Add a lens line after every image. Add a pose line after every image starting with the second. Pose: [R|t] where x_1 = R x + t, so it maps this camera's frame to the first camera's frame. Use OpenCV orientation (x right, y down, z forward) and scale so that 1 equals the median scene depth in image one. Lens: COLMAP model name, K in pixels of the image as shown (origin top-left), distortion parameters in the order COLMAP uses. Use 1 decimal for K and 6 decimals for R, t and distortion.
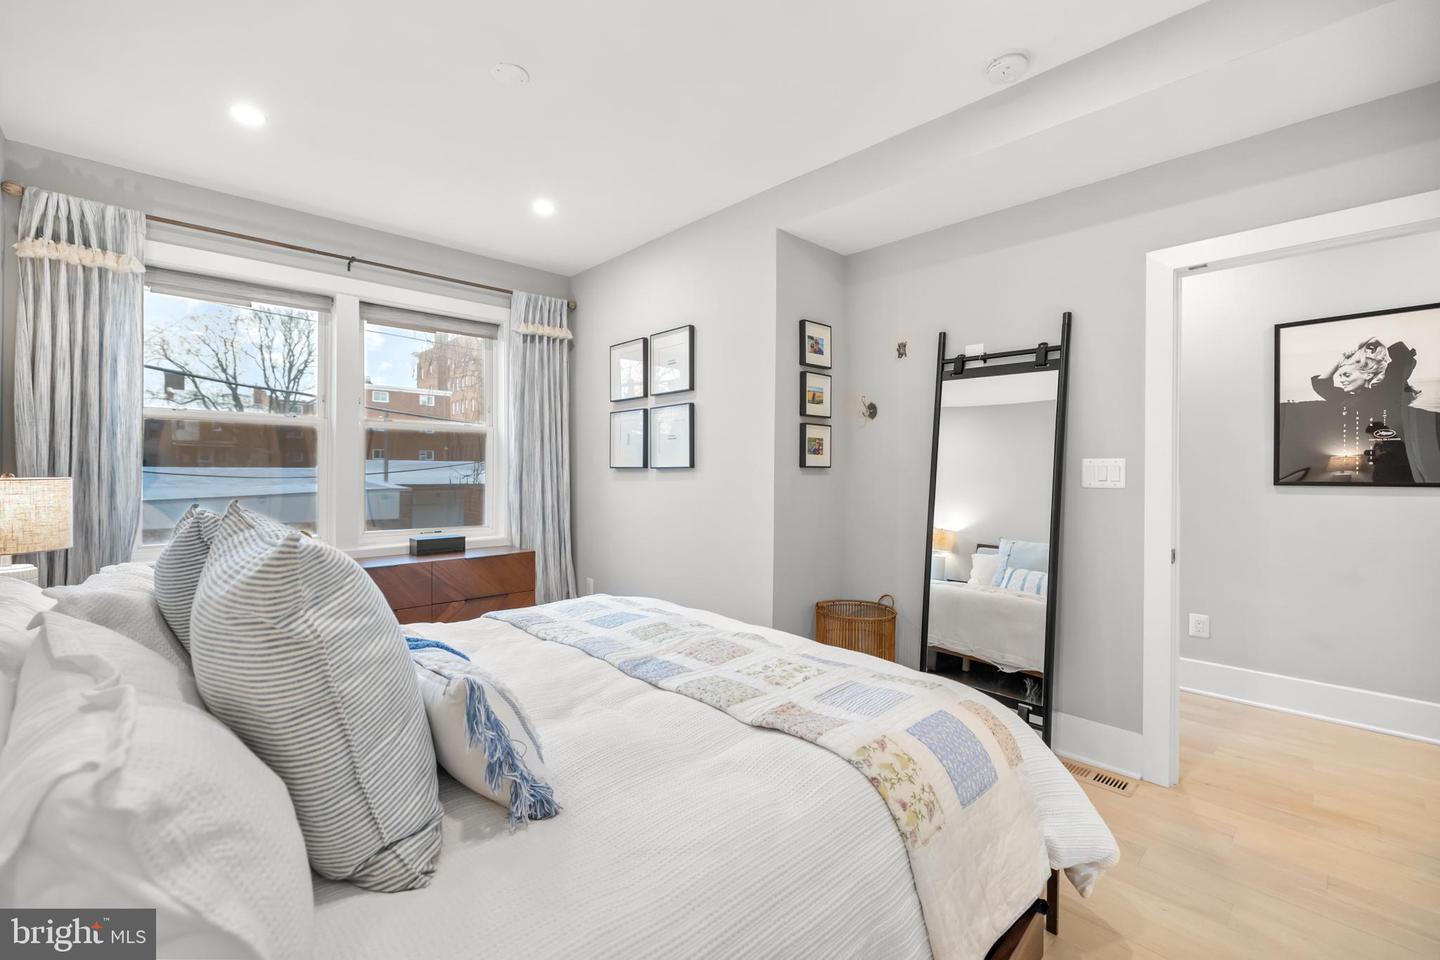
lens RADIAL K [[606.4, 0, 720.0], [0, 606.4, 480.0], [0, 0, 1]] dist [-0.001411, -0.000039]
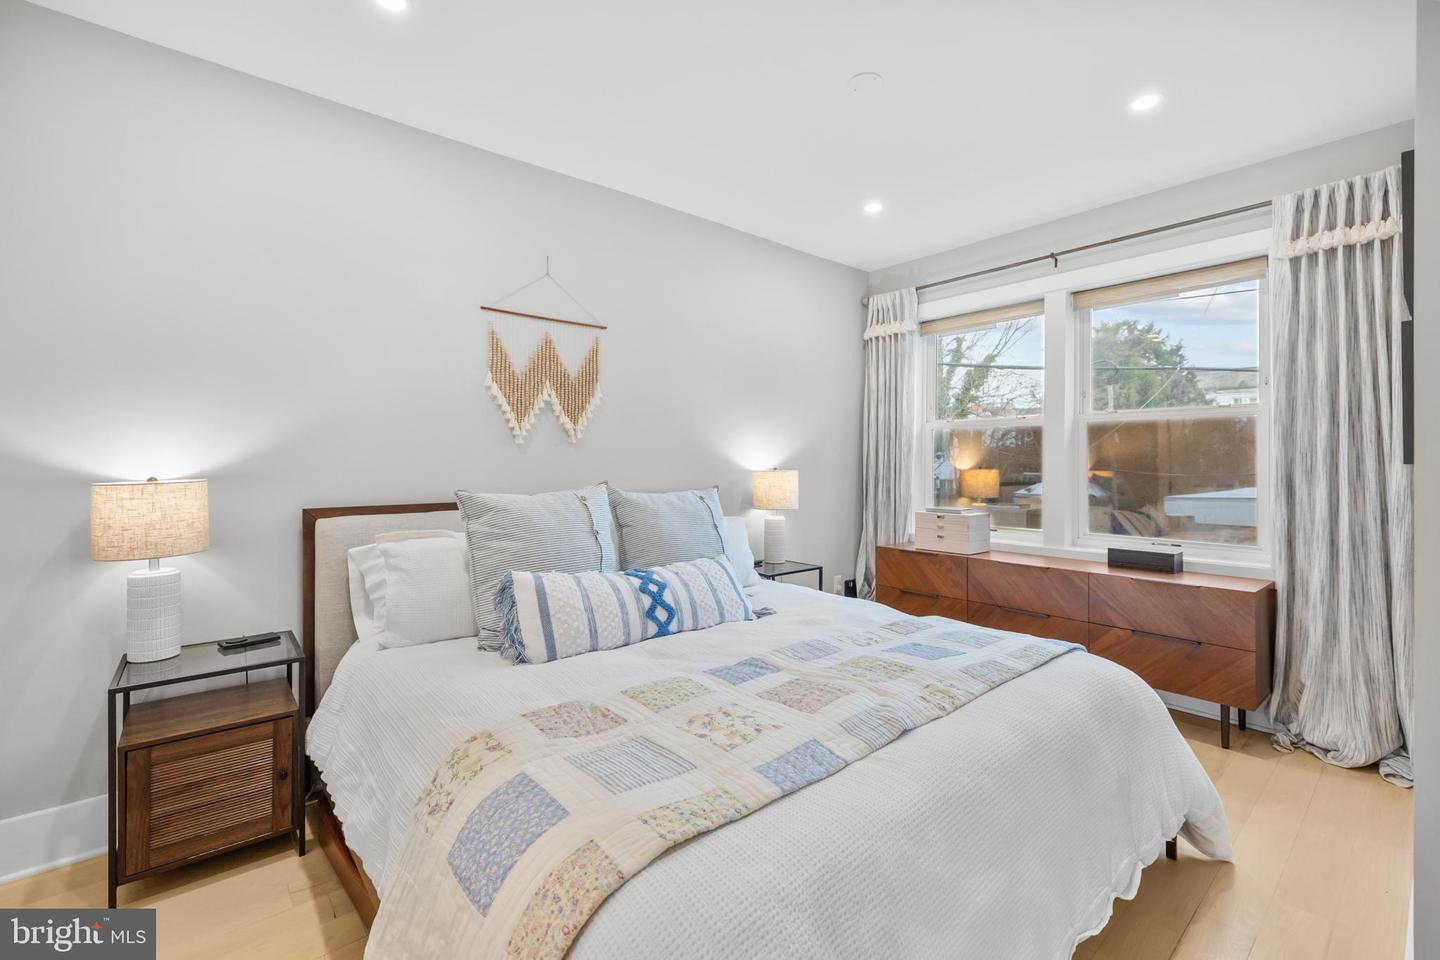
lens RADIAL K [[630.4, 0, 720.0], [0, 630.4, 480.0], [0, 0, 1]] dist [0.001963, 0.000083]
pose [[-0.052589, 0.021976, -0.998374, 0.703526], [-0.019154, 0.999552, 0.023011, -0.015376], [0.998433, 0.020333, -0.052144, 0.789508]]
